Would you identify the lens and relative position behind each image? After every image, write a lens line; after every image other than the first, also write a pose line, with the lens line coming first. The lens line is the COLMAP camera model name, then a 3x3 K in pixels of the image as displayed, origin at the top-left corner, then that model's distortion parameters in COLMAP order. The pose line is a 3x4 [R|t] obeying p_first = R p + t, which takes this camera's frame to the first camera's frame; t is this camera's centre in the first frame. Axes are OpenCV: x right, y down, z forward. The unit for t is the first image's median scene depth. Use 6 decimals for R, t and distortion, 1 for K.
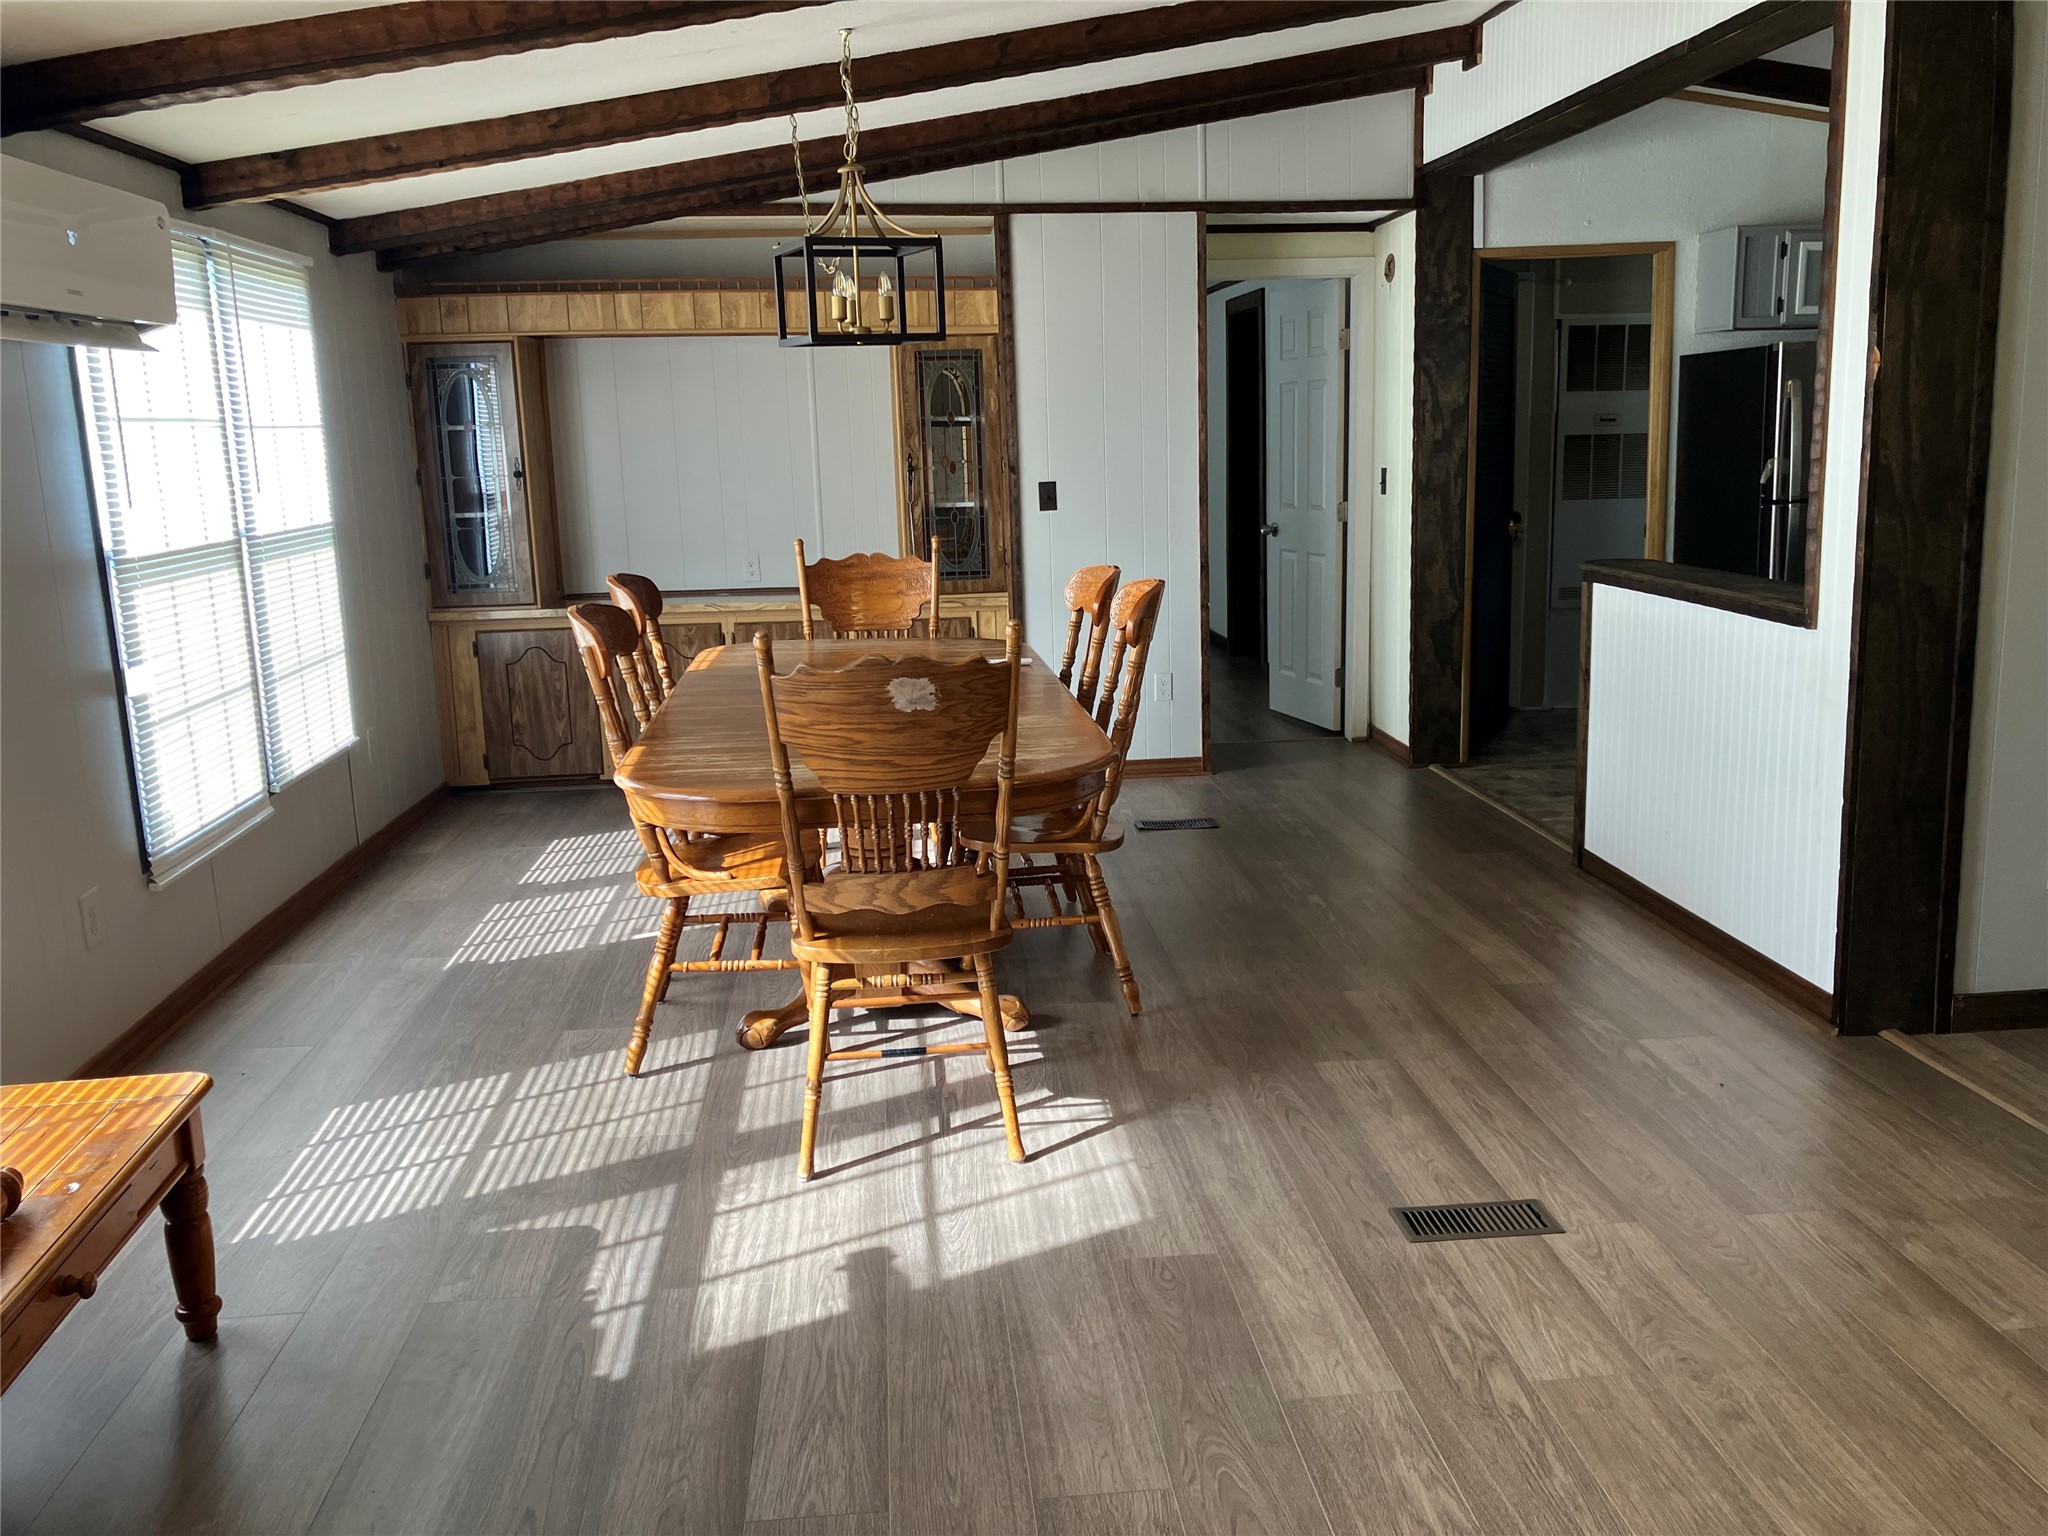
lens RADIAL K [[1698.8, 0, 1036.7], [0, 1698.8, 778.6], [0, 0, 1]] dist [0.042322, -0.064044]
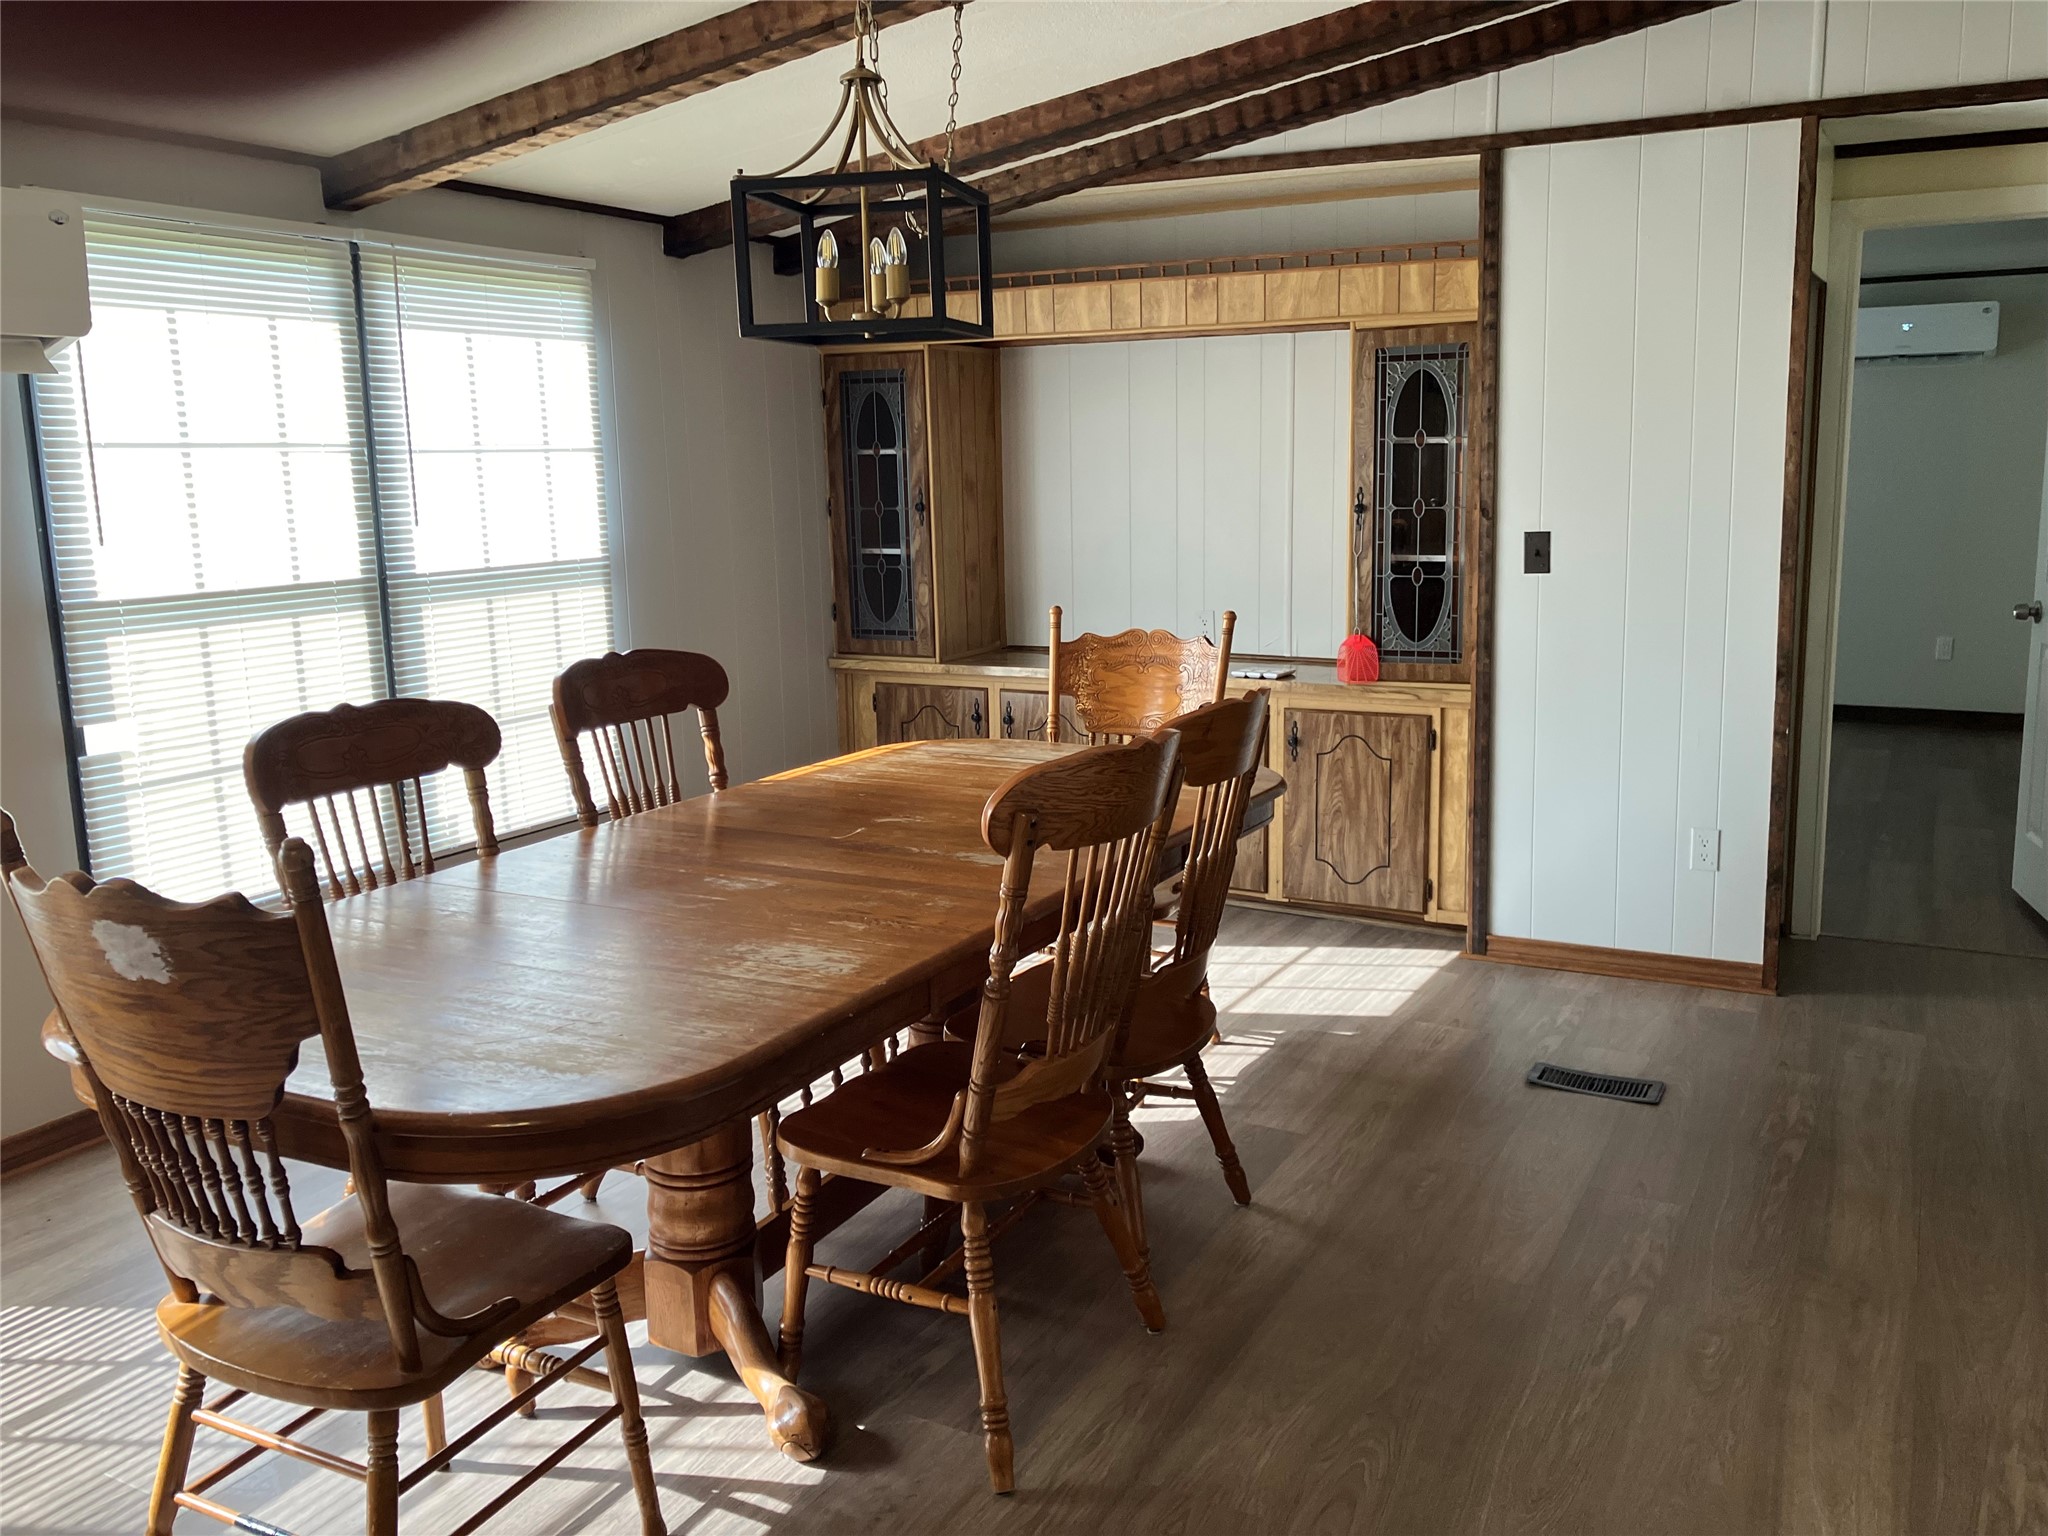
lens RADIAL K [[1698.8, 0, 1023.4], [0, 1698.8, 754.0], [0, 0, 1]] dist [0.042322, -0.064044]
pose [[0.836981, 0.103253, -0.537403, 0.217257], [-0.114725, 0.993323, 0.012171, -0.071994], [0.535072, 0.051466, 0.843237, 0.319891]]
